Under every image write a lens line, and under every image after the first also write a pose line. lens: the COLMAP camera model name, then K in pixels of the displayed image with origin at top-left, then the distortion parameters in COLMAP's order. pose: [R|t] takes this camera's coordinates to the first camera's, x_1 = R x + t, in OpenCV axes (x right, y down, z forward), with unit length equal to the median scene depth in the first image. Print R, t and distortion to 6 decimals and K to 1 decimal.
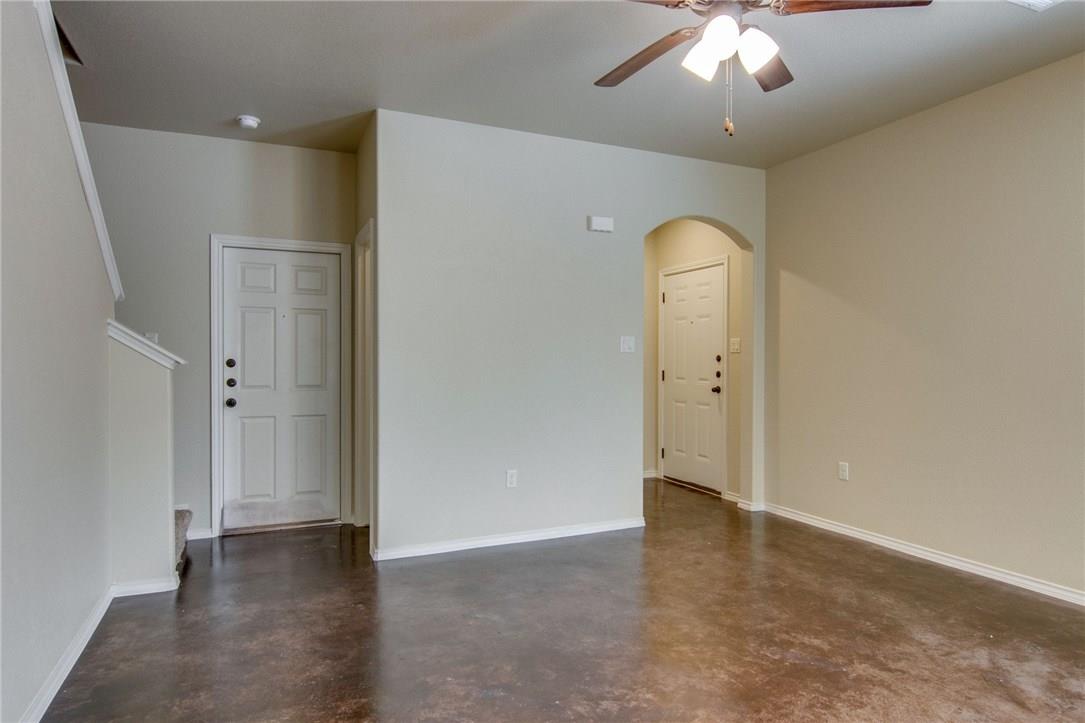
lens RADIAL K [[608.9, 0, 542.5], [0, 608.9, 361.5], [0, 0, 1]] dist [0.002305, -0.014076]
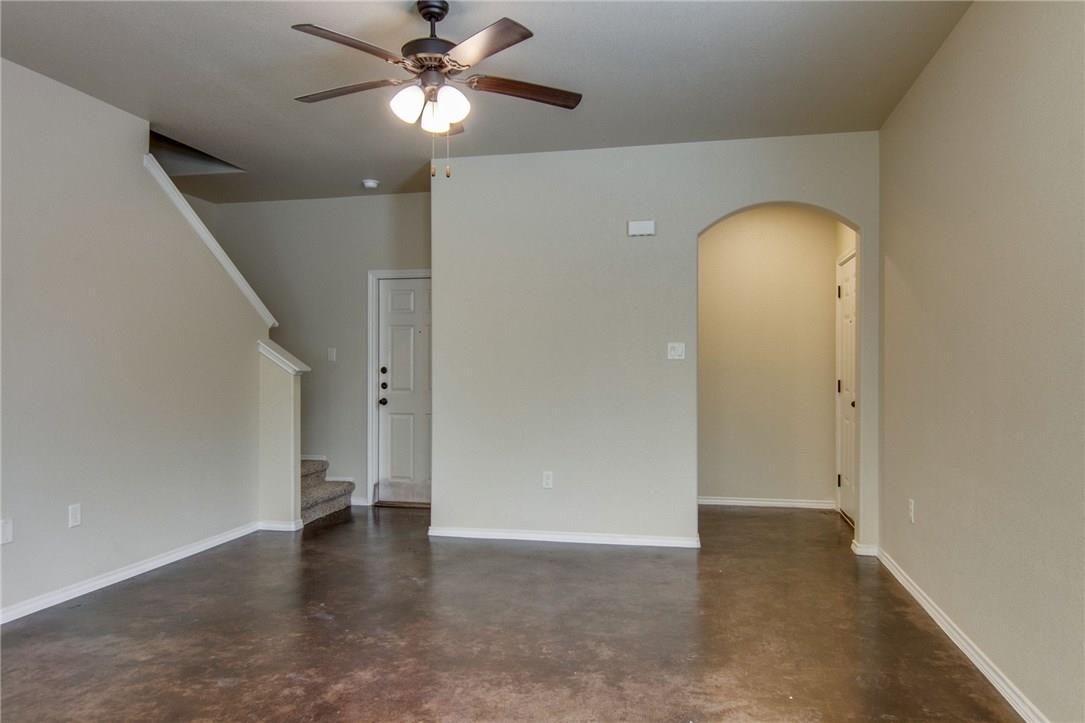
lens RADIAL K [[676.0, 0, 528.7], [0, 676.0, 365.6], [0, 0, 1]] dist [-0.000046, -0.000248]
pose [[0.823376, -0.002301, -0.567492, 0.697817], [0.000670, 0.999995, -0.003082, -0.003655], [0.567496, 0.002157, 0.823373, 0.012375]]
